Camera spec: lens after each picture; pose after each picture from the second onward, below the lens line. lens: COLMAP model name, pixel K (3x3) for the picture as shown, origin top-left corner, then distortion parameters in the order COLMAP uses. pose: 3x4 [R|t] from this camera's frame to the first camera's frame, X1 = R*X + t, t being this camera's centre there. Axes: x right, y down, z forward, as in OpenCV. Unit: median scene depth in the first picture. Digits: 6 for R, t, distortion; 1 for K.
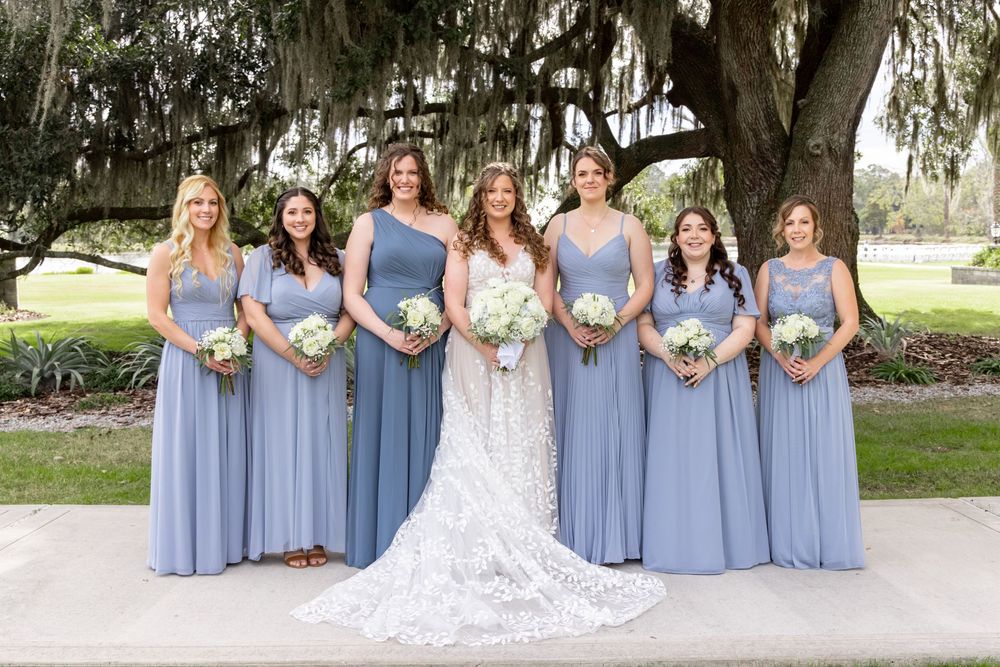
lens RADIAL K [[1248.0, 0, 504.4], [0, 1248.0, 328.5], [0, 0, 1]] dist [0.004315, 0.000000]
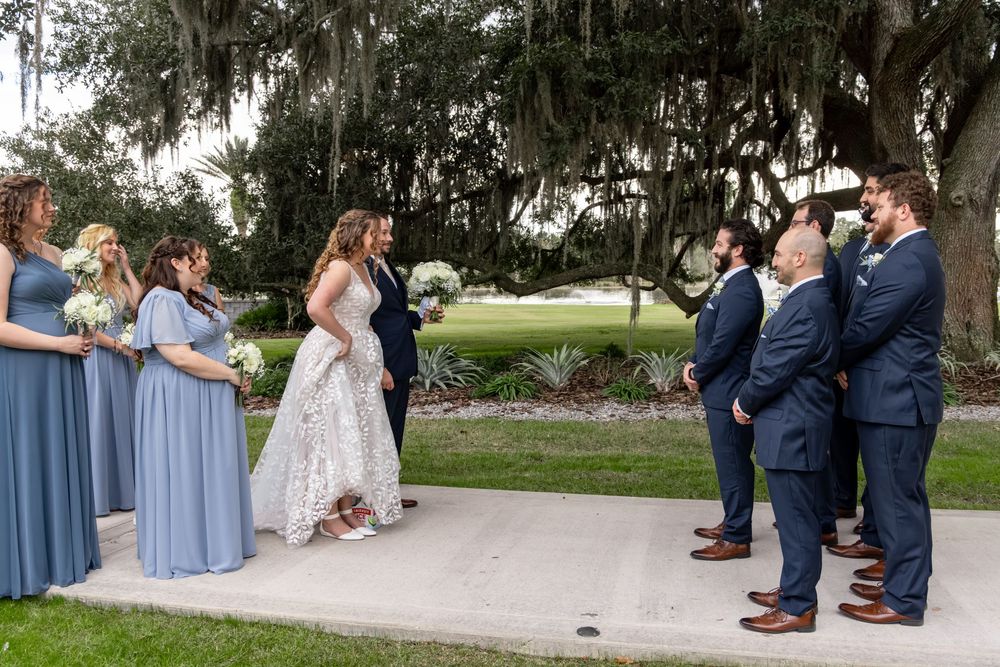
lens RADIAL K [[934.8, 0, 506.7], [0, 934.8, 334.0], [0, 0, 1]] dist [0.006312, 0.000000]
pose [[0.971345, 0.017722, -0.237013, 0.047799], [-0.021087, 0.999710, -0.011670, 0.000319], [0.236737, 0.016333, 0.971436, 0.049001]]
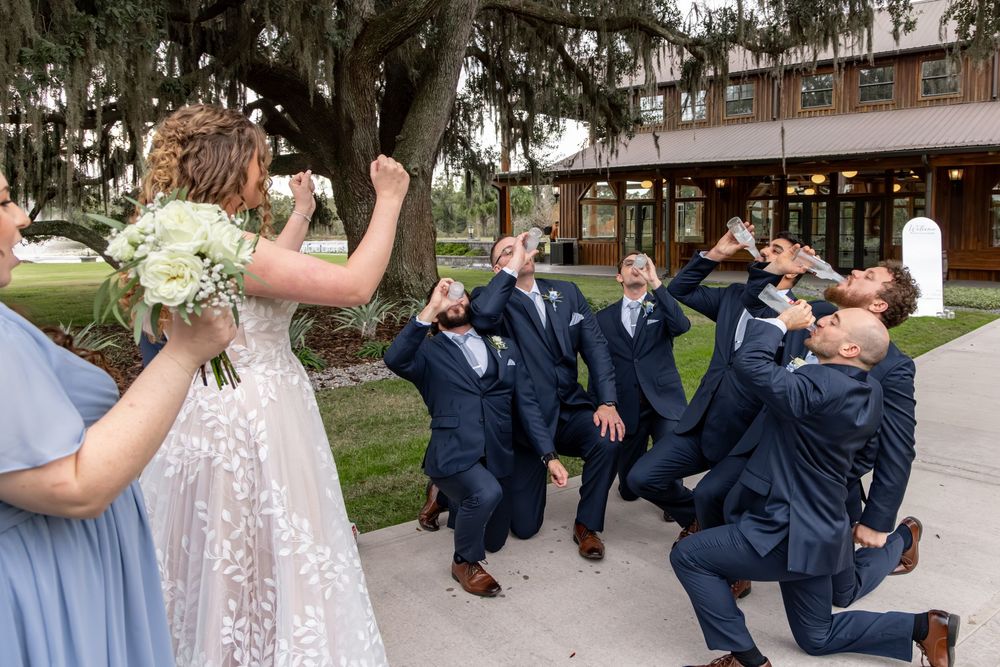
lens RADIAL K [[770.1, 0, 574.3], [0, 770.1, 282.6], [0, 0, 1]] dist [0.002893, 0.013771]
pose [[0.790804, -0.038188, 0.610876, -0.132457], [0.046004, 0.998937, 0.002894, -0.014590], [-0.610338, 0.025814, 0.791721, 0.211632]]
